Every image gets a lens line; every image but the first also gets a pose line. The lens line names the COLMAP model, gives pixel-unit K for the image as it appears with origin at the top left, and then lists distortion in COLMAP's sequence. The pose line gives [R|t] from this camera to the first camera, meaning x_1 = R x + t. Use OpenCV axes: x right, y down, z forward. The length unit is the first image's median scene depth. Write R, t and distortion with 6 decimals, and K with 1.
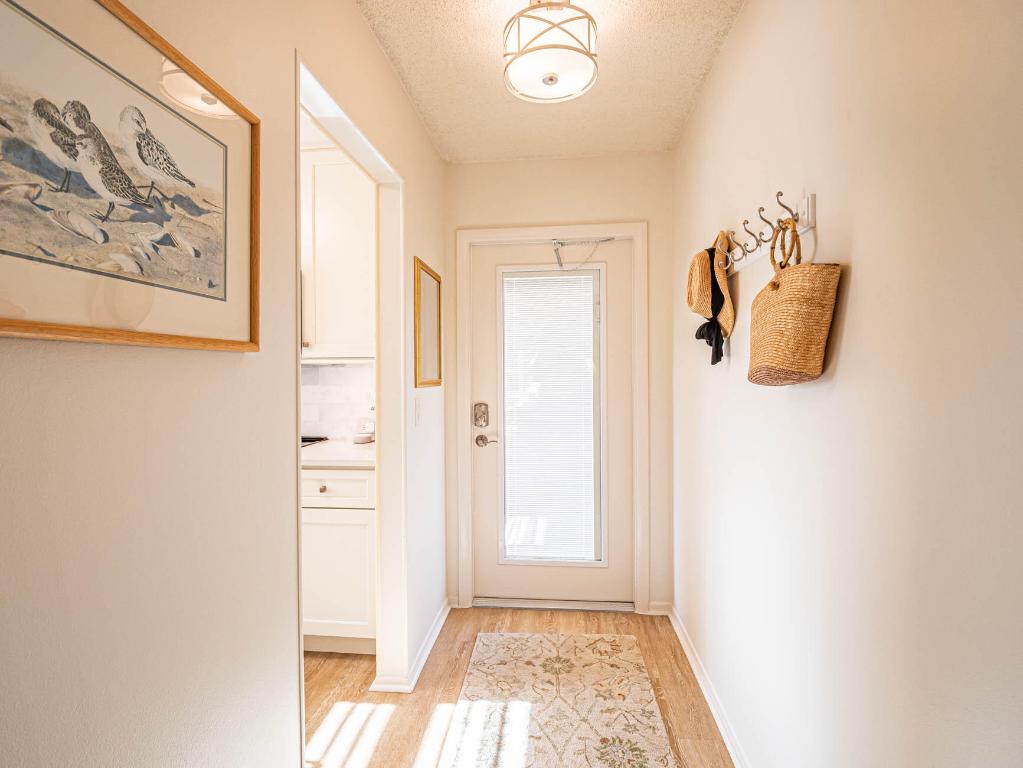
lens RADIAL K [[500.1, 0, 512.6], [0, 500.1, 382.5], [0, 0, 1]] dist [-0.001112, -0.009851]
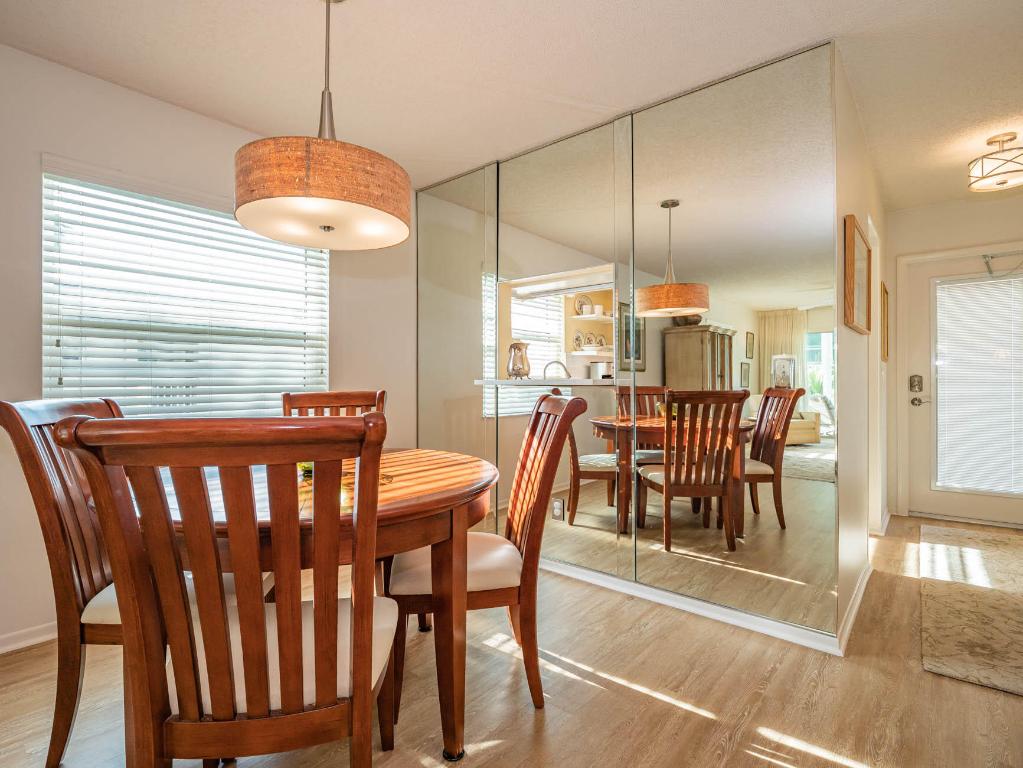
lens RADIAL K [[500.1, 0, 512.6], [0, 500.1, 382.5], [0, 0, 1]] dist [-0.001112, -0.009851]
pose [[0.824091, 0.003080, -0.566449, -0.213503], [-0.009043, 0.999929, -0.007719, 0.085059], [0.566386, 0.011484, 0.824060, -0.842927]]
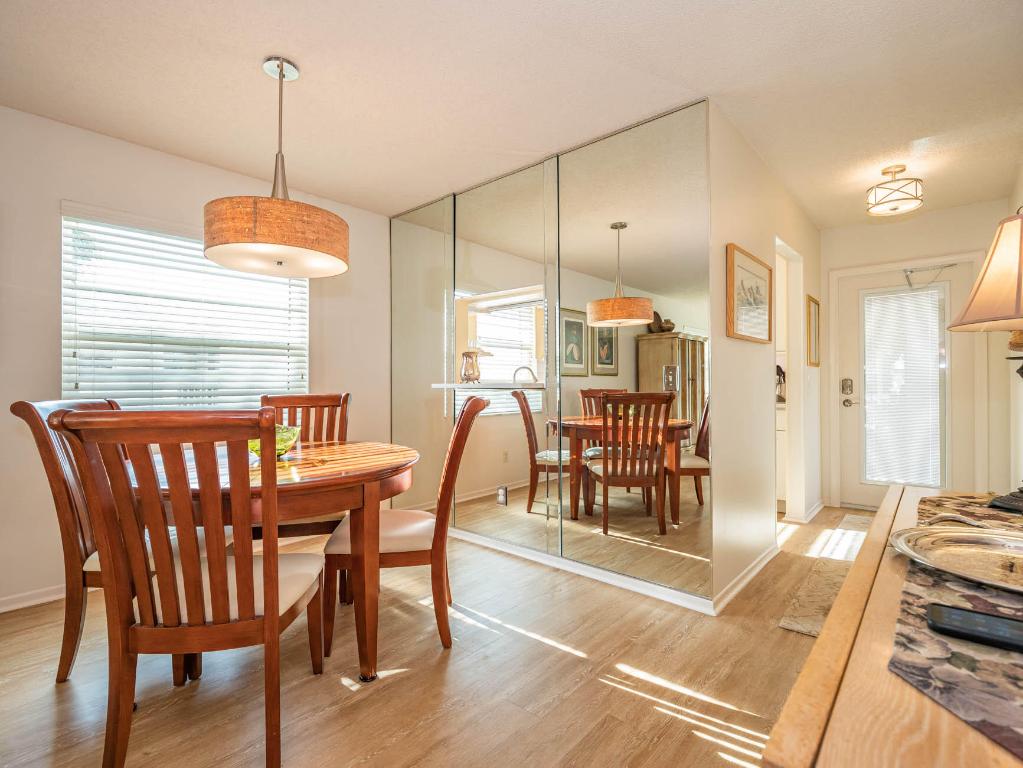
lens RADIAL K [[485.4, 0, 515.8], [0, 485.4, 384.3], [0, 0, 1]] dist [-0.001246, -0.010569]
pose [[0.810551, 0.000021, -0.585668, -0.015754], [-0.007670, 0.999915, -0.010579, 0.084063], [0.585618, 0.013067, 0.810482, -0.858117]]
